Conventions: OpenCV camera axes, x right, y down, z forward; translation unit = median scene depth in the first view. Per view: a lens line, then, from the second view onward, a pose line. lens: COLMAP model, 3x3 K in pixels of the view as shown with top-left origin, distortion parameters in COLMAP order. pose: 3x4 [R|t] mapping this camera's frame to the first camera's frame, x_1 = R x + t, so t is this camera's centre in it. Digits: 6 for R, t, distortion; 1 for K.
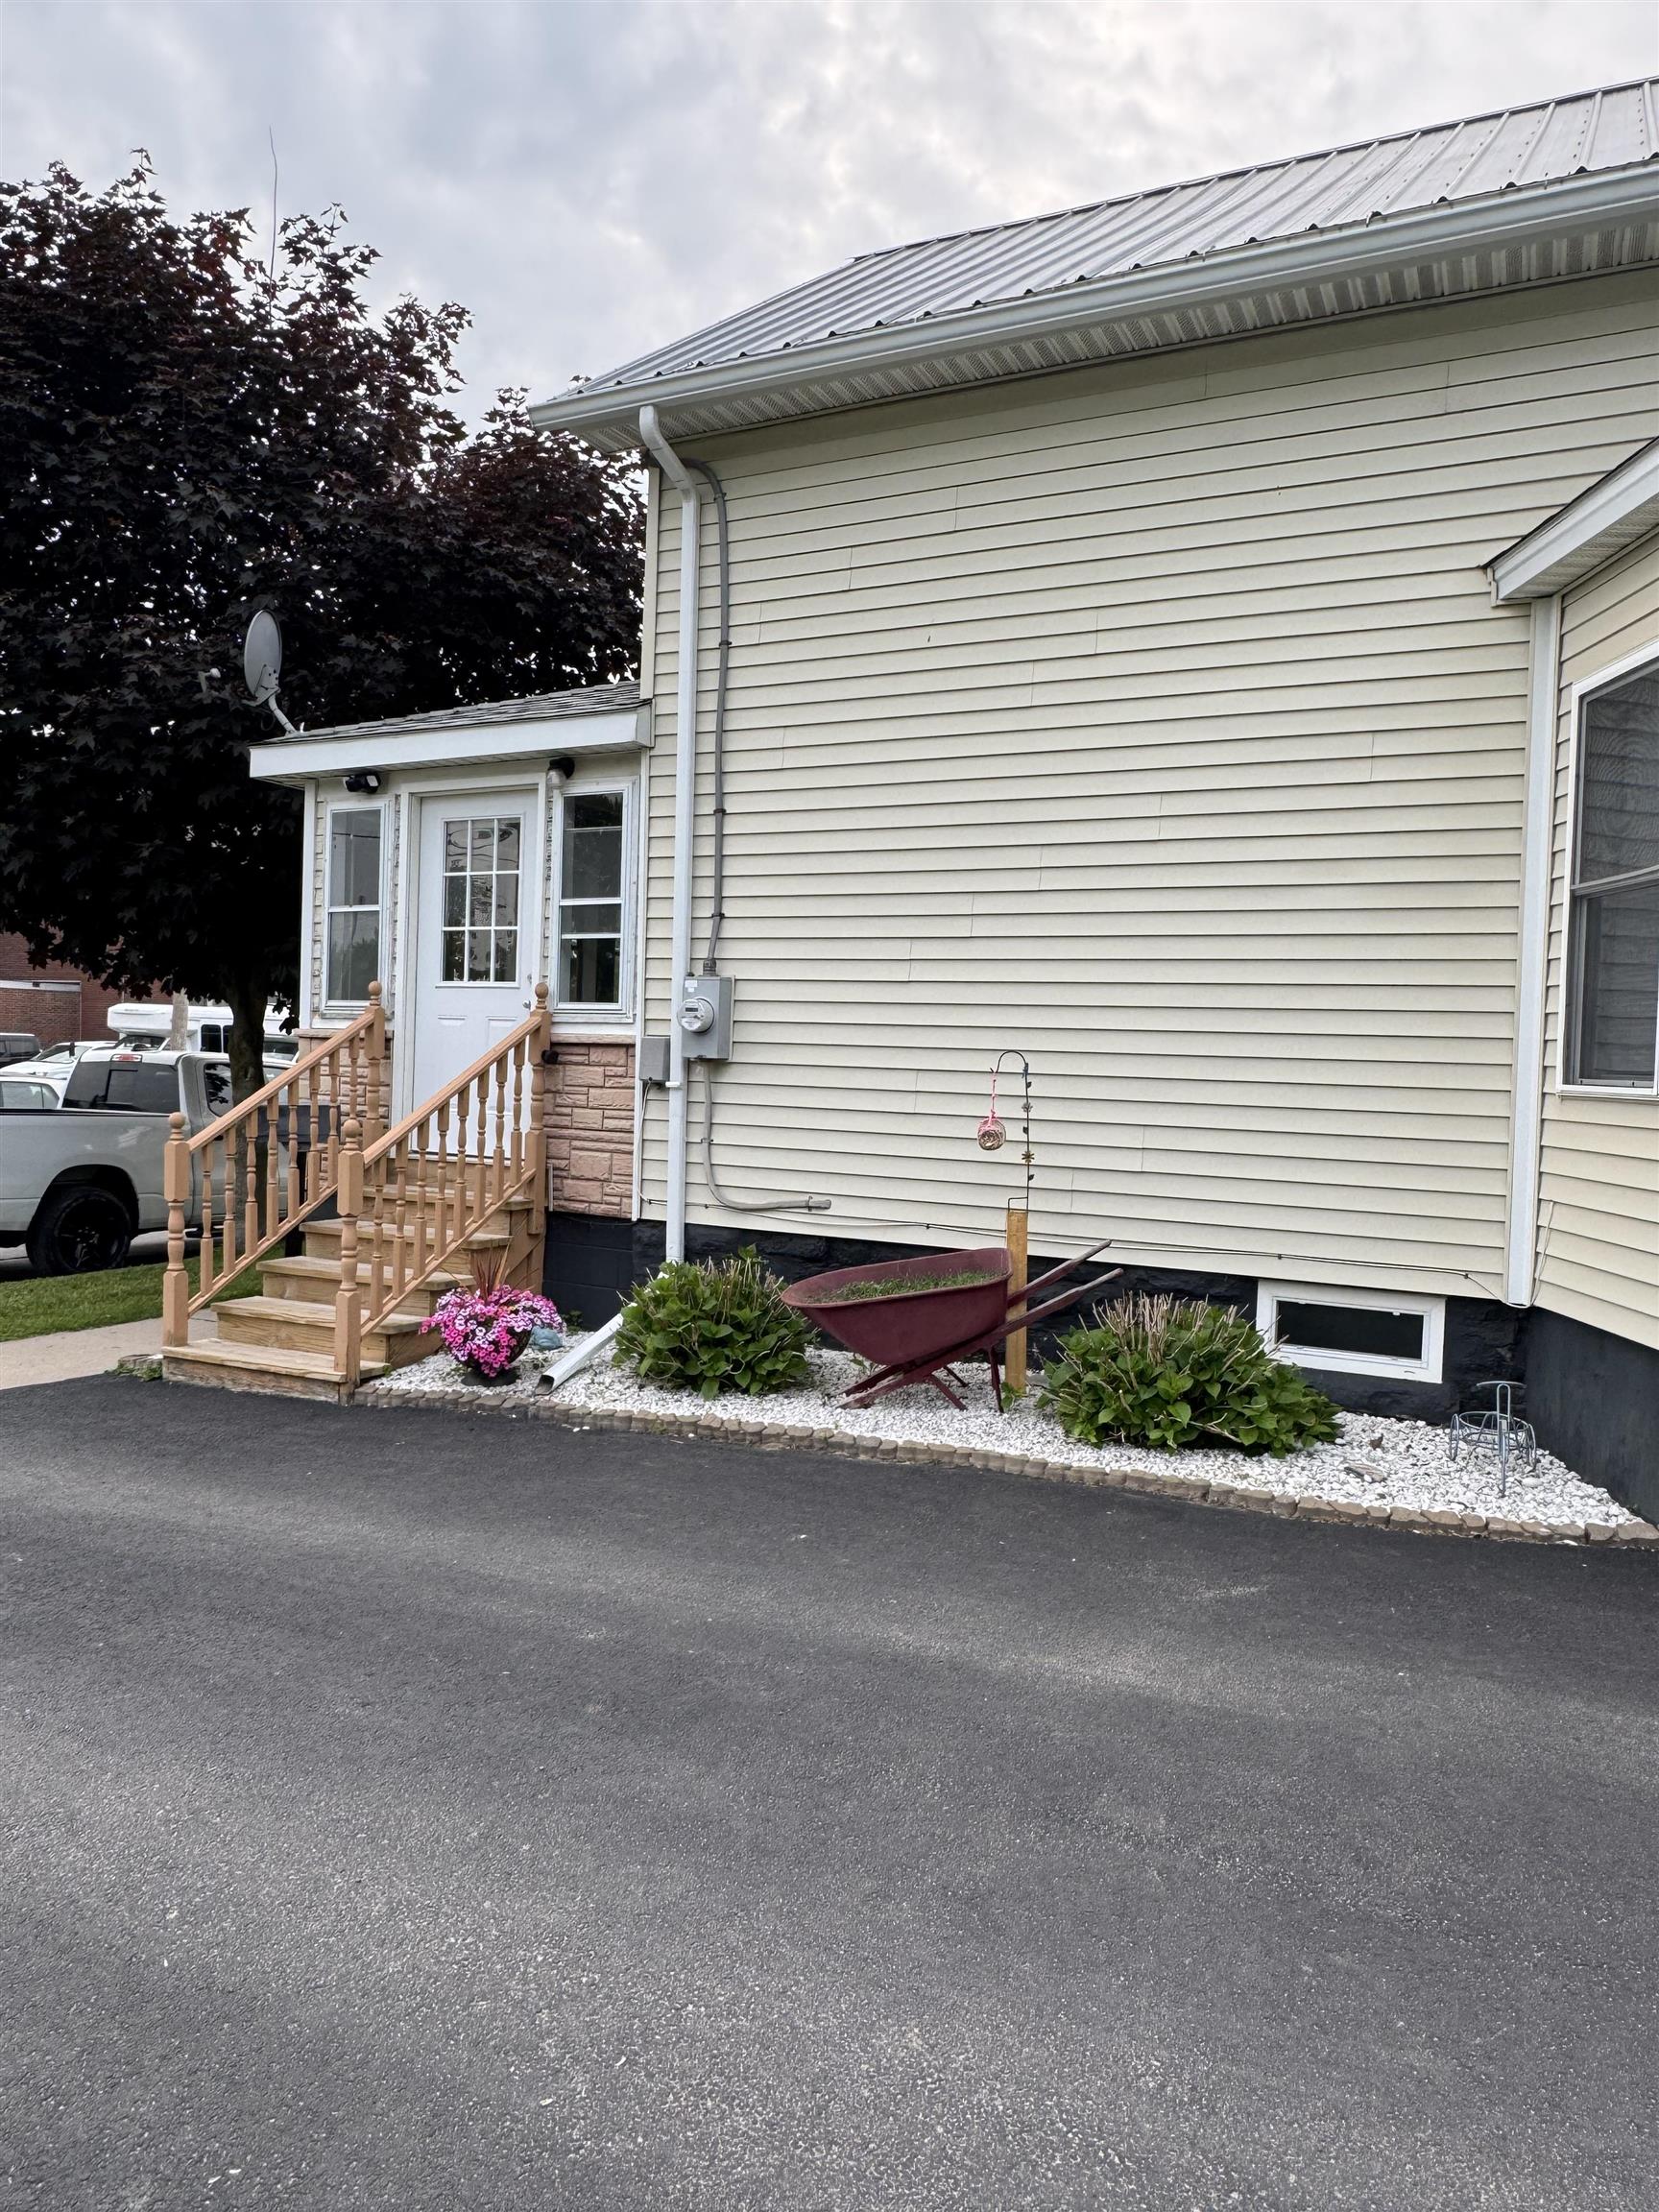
lens RADIAL K [[1493.1, 0, 830.9], [0, 1493.1, 1113.5], [0, 0, 1]] dist [0.007031, -0.000740]
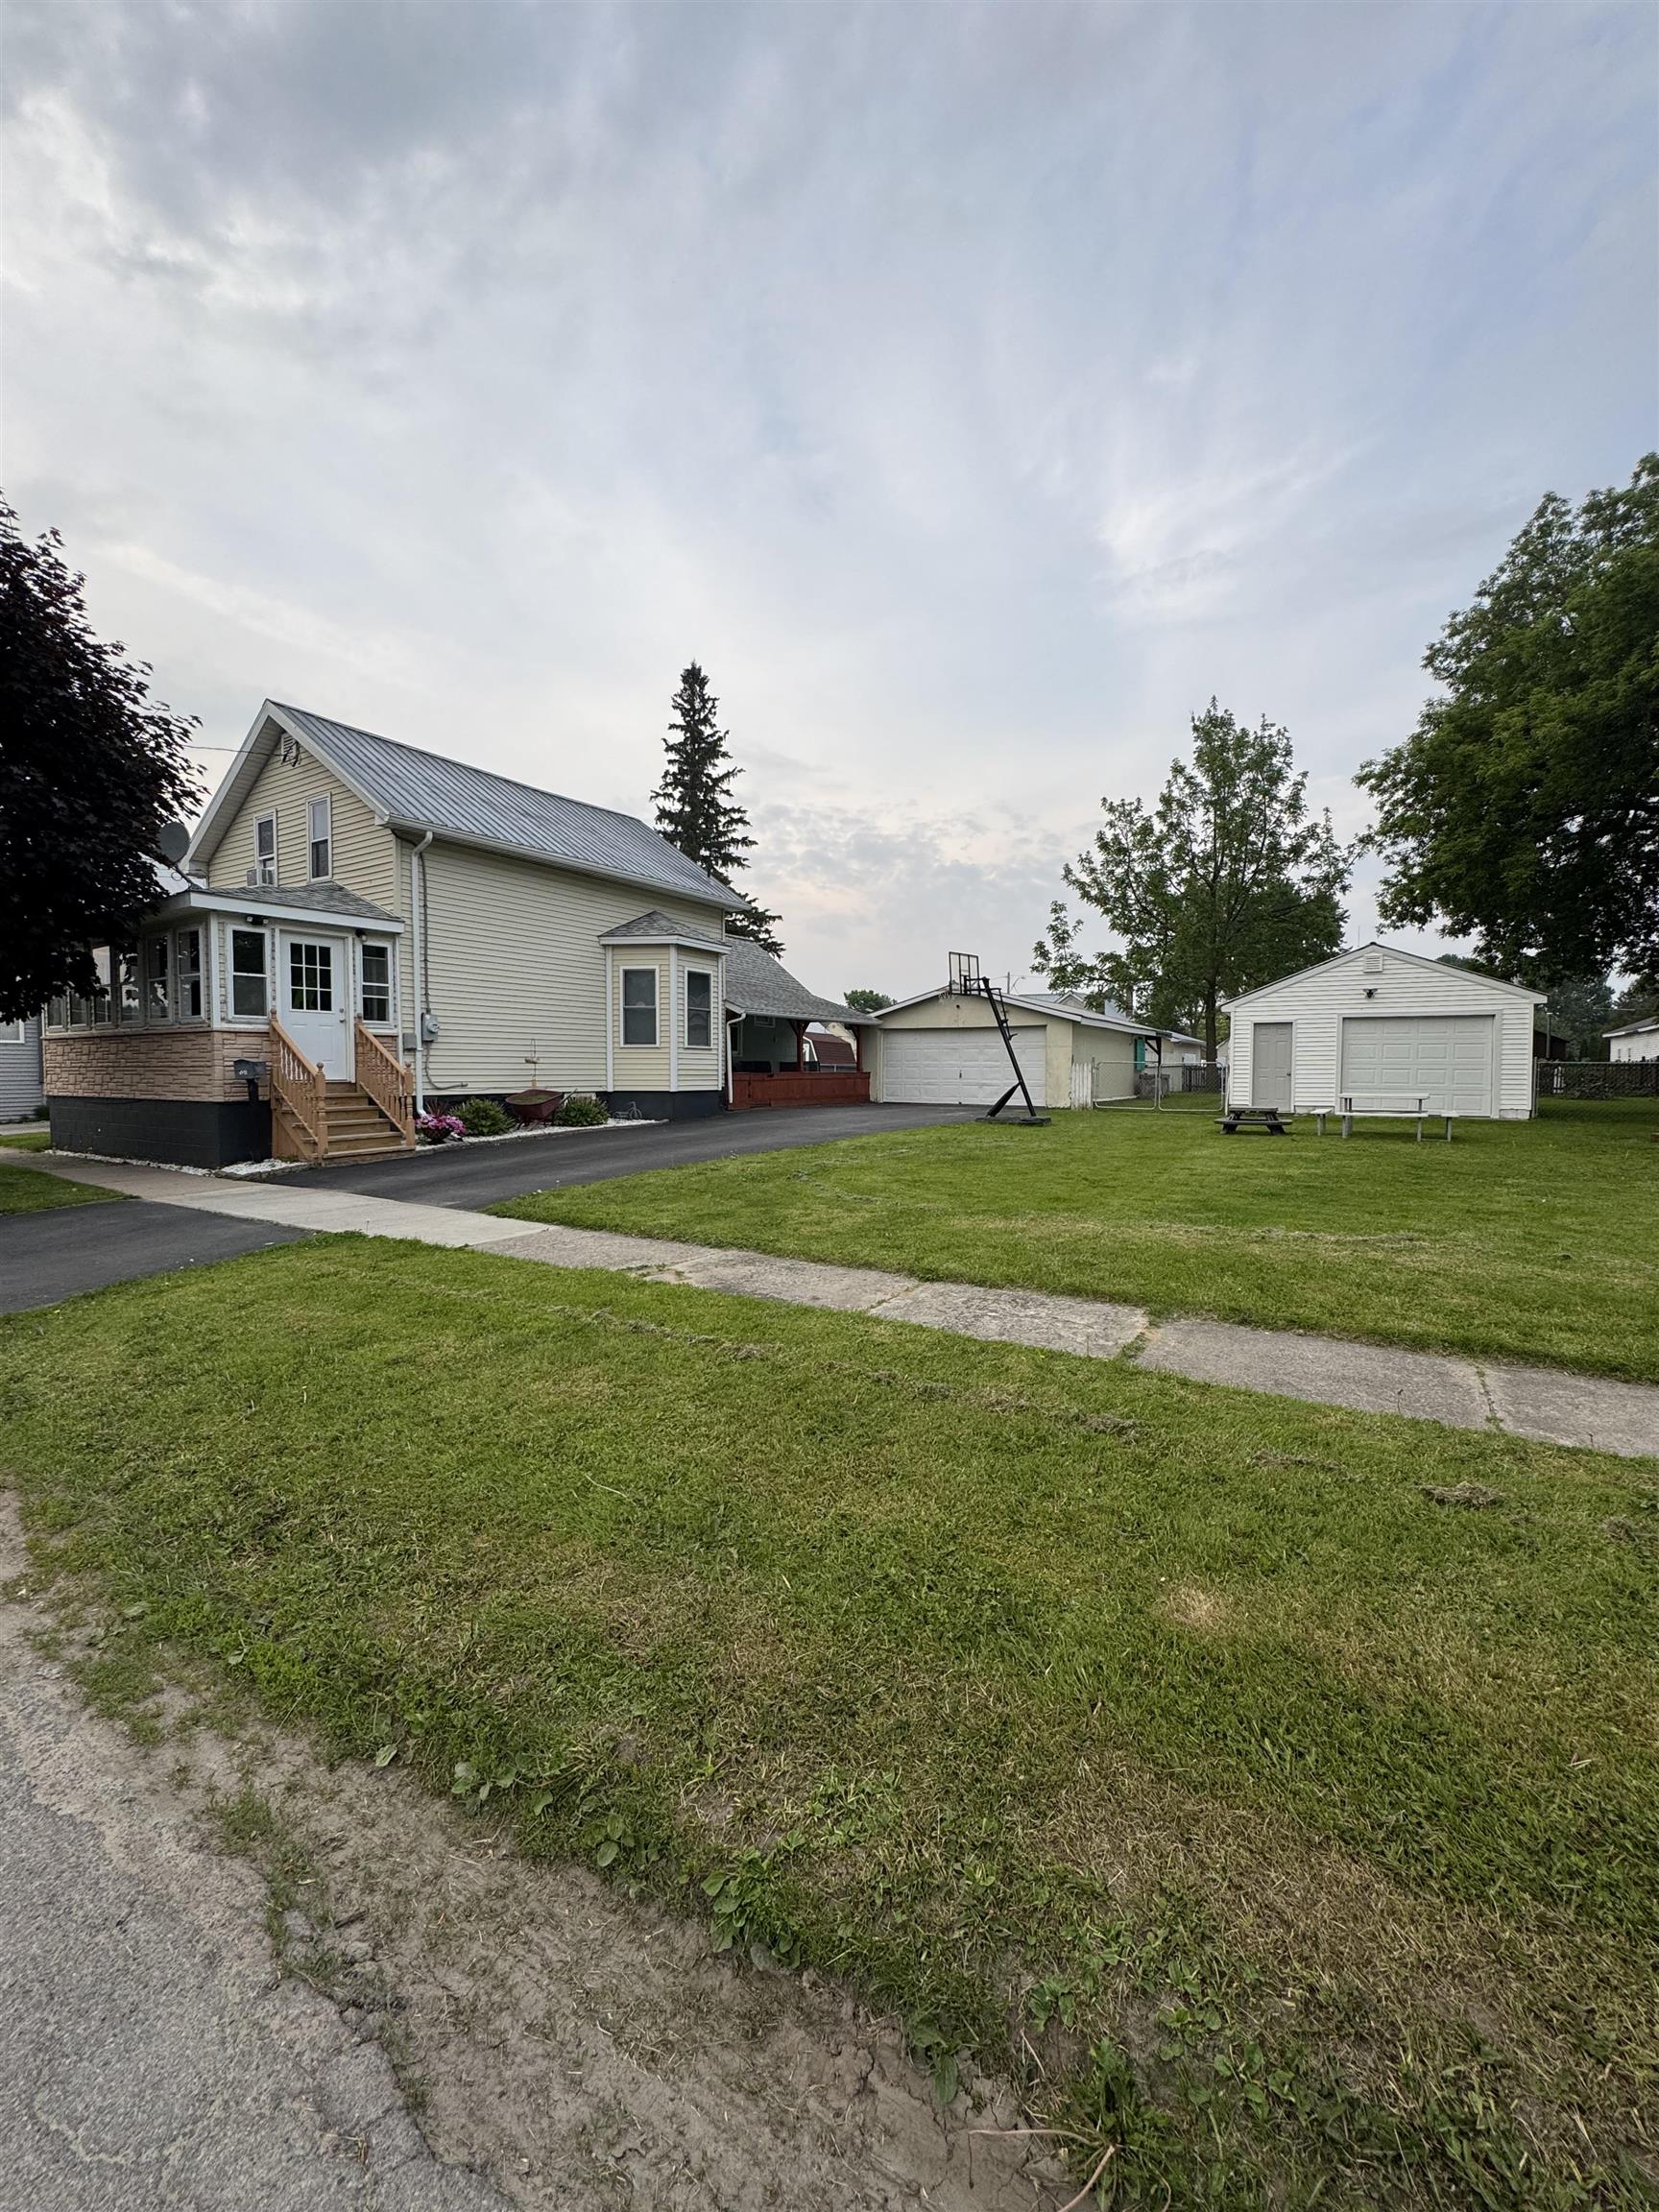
lens RADIAL K [[882.4, 0, 822.0], [0, 882.4, 1106.8], [0, 0, 1]] dist [-0.001000, 0.000128]
pose [[0.118113, -0.077438, 0.989976, -1.717939], [0.035016, 0.996659, 0.073783, -0.006311], [-0.992383, 0.025950, 0.120430, -0.020345]]
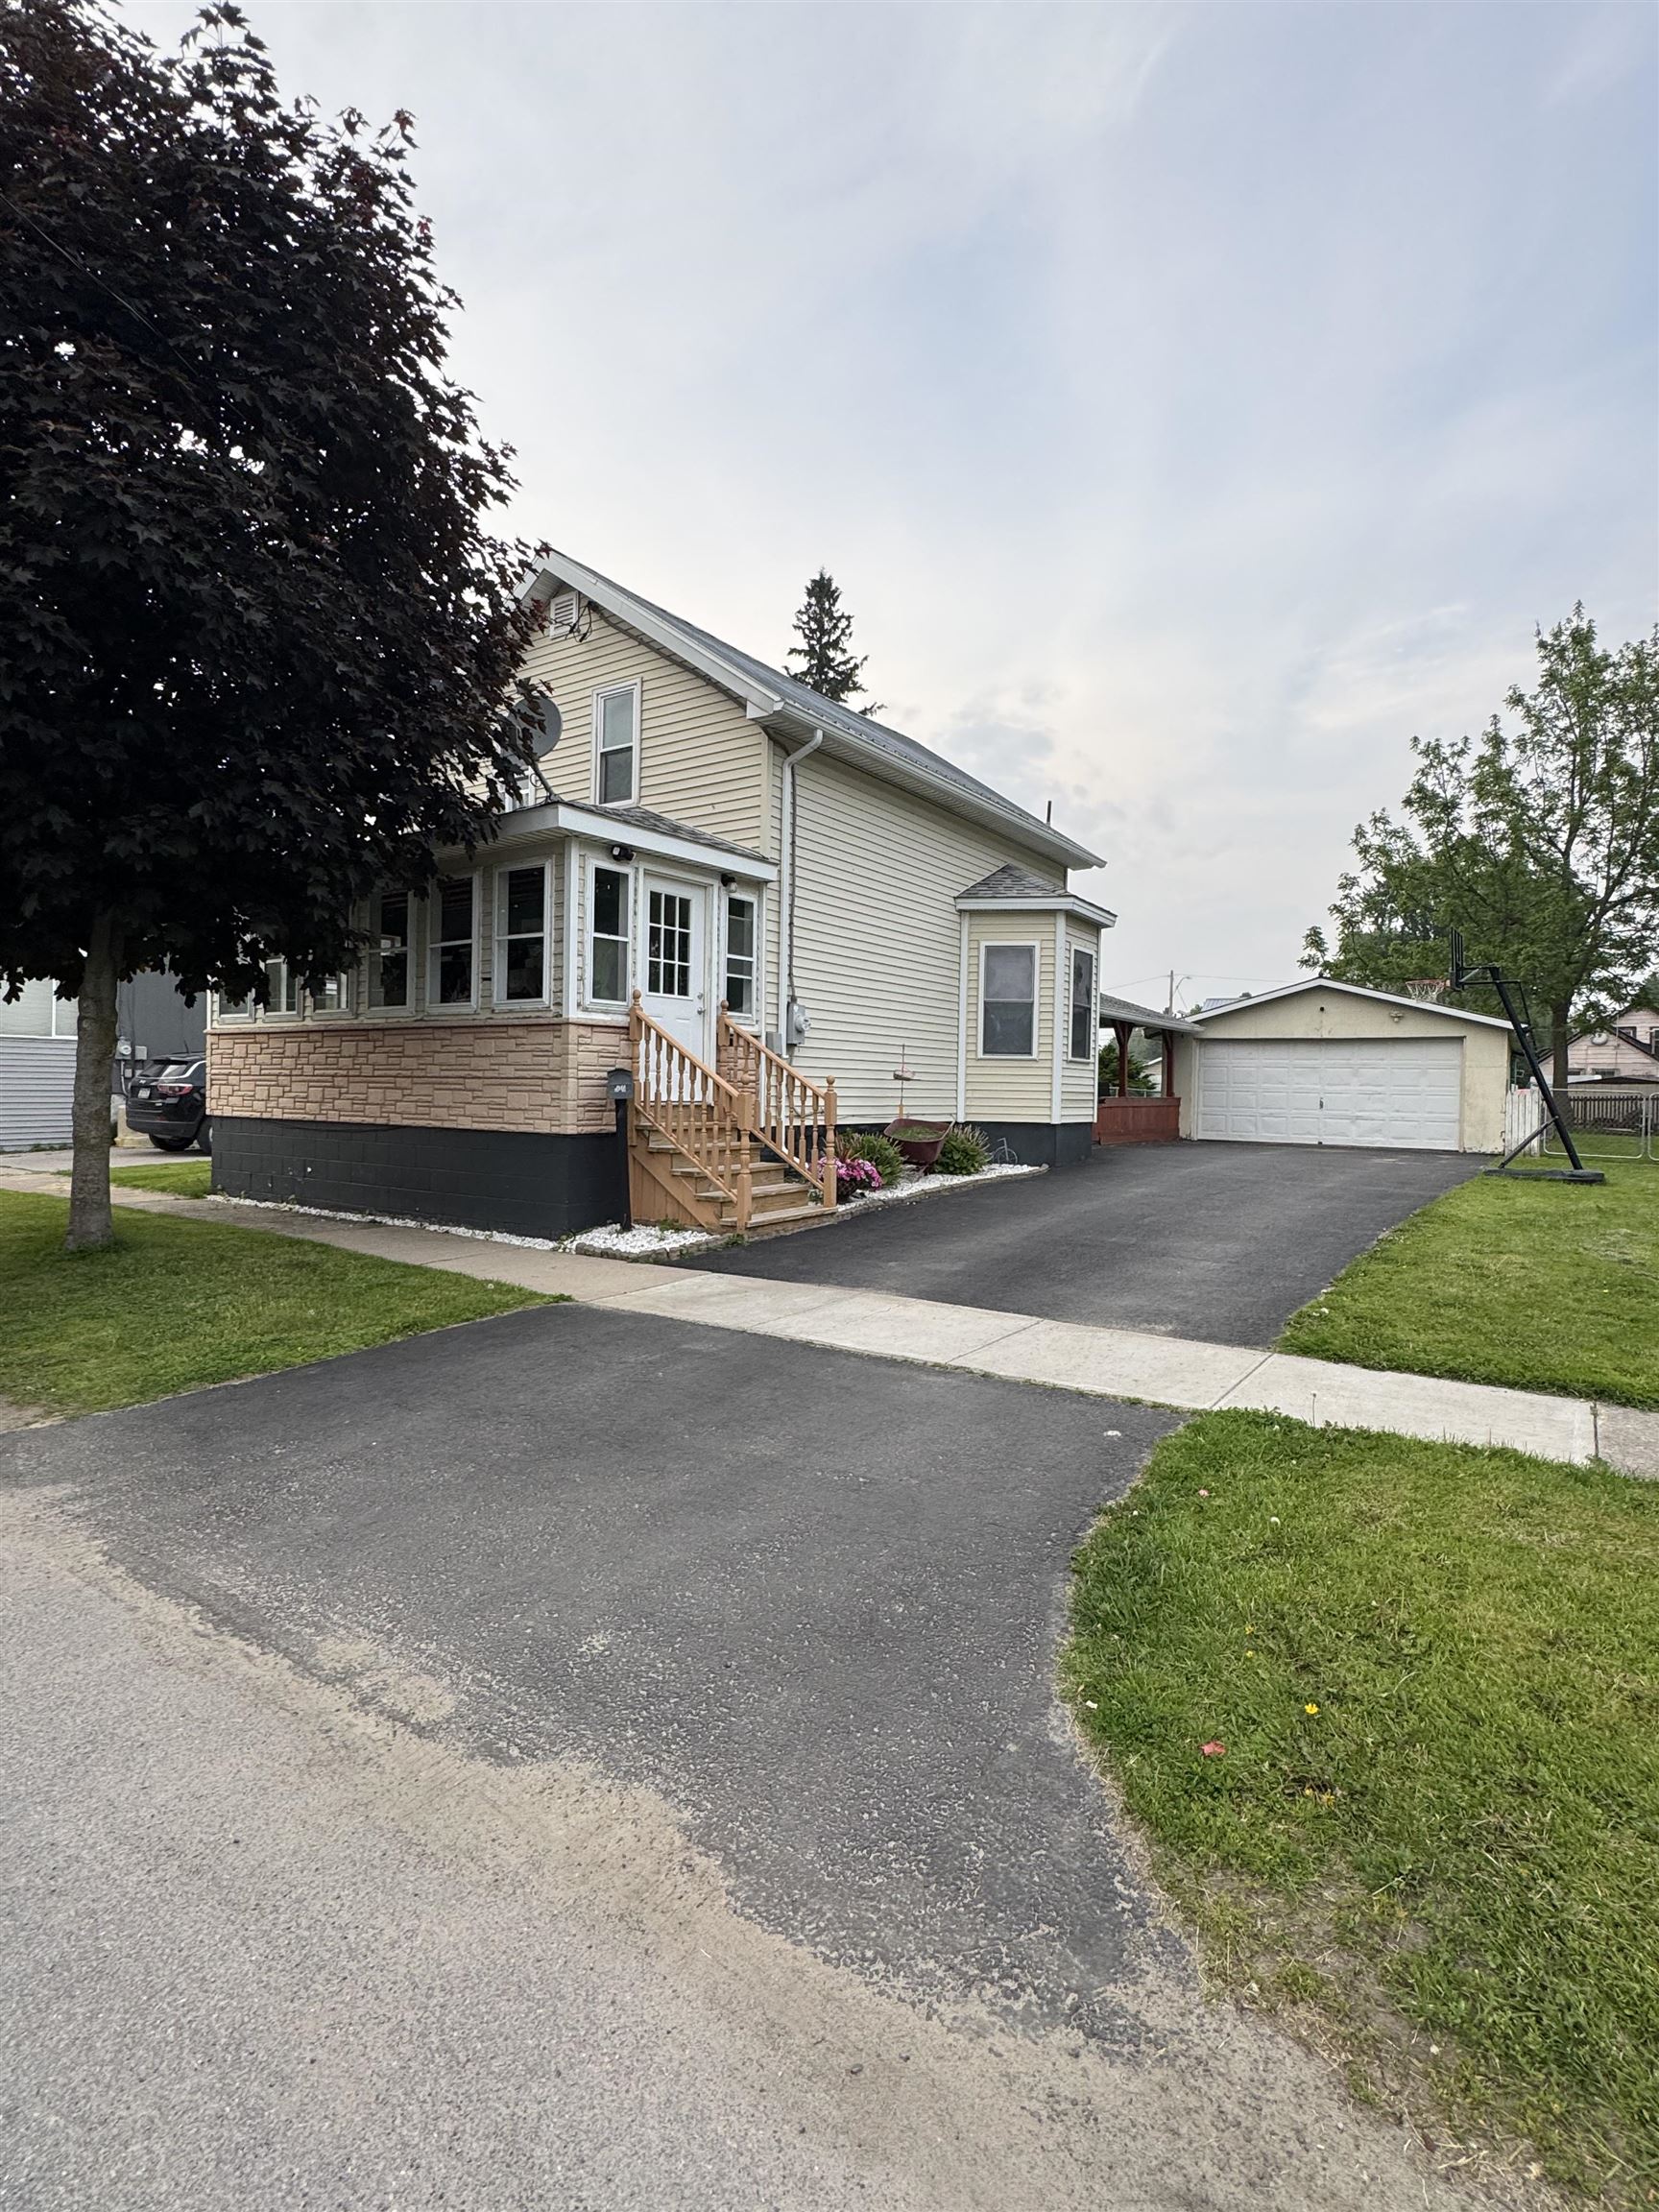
lens RADIAL K [[1078.7, 0, 817.0], [0, 1078.7, 1104.5], [0, 0, 1]] dist [0.002899, 0.000381]
pose [[0.153611, -0.047862, 0.986972, -1.475079], [0.019240, 0.998782, 0.045440, -0.019479], [-0.987944, 0.012009, 0.154344, 0.705500]]
